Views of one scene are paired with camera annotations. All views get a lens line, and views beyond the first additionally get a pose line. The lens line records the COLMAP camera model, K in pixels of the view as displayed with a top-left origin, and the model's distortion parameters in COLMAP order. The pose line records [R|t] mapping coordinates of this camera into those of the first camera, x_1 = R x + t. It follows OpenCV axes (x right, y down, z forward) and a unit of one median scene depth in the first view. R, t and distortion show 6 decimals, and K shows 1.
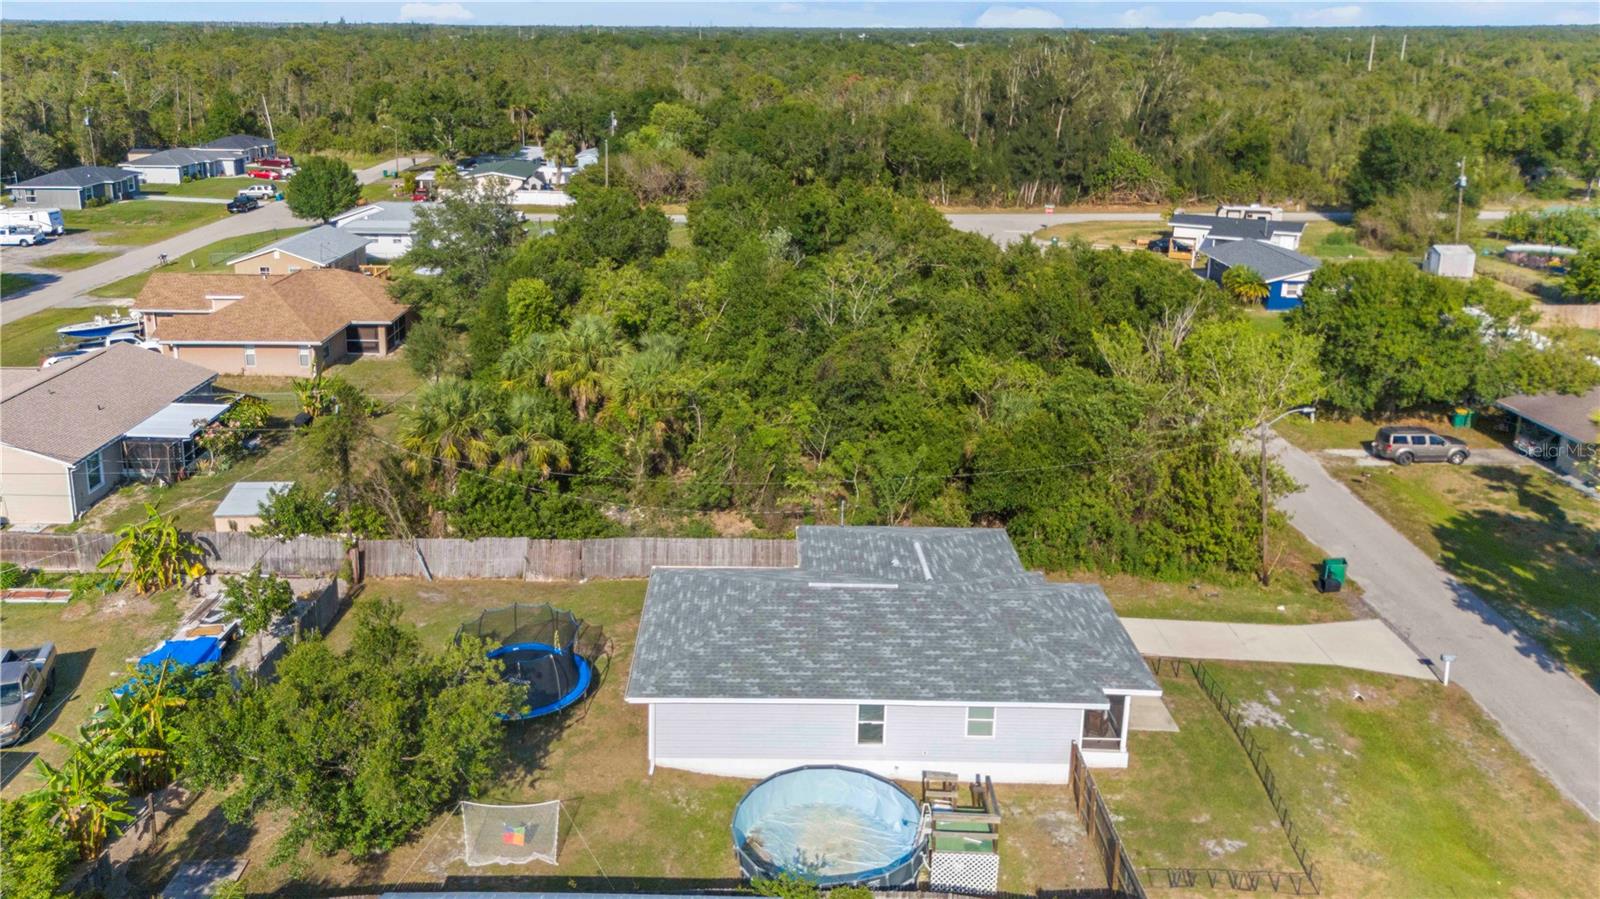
lens RADIAL K [[1279.4, 0, 800.0], [0, 1279.4, 449.5], [0, 0, 1]] dist [0.045984, -0.002053]
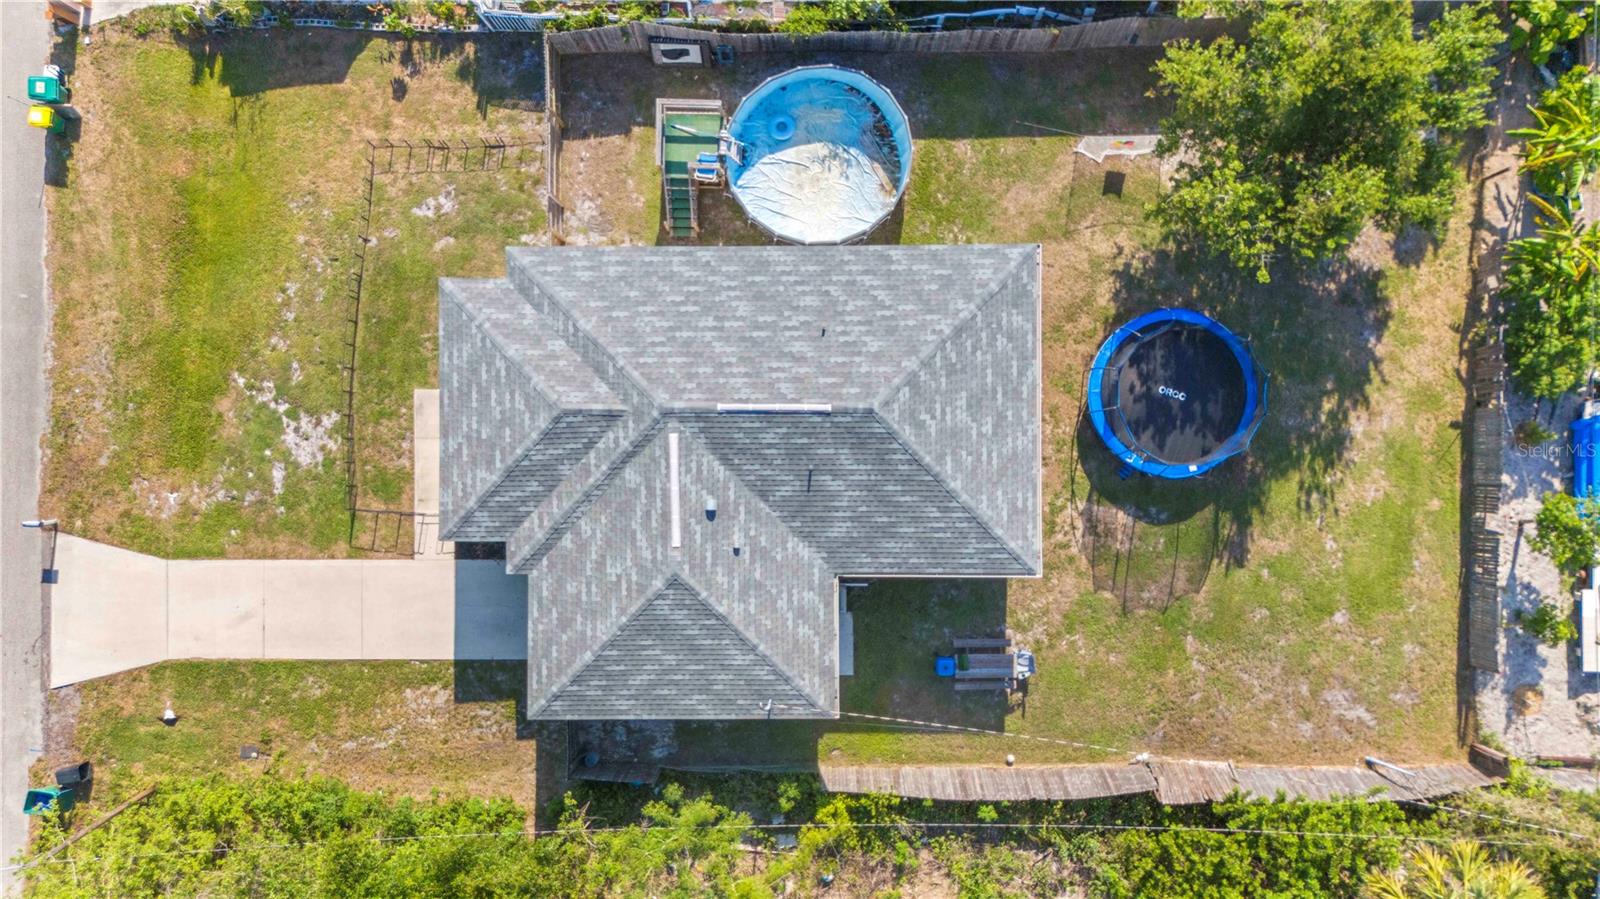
lens RADIAL K [[1279.4, 0, 800.0], [0, 1279.4, 449.5], [0, 0, 1]] dist [0.045984, -0.002053]
pose [[-0.999397, -0.023150, 0.025890, 0.003998], [0.031295, -0.277010, 0.960357, -0.619846], [-0.015061, 0.960588, 0.277567, 0.762359]]
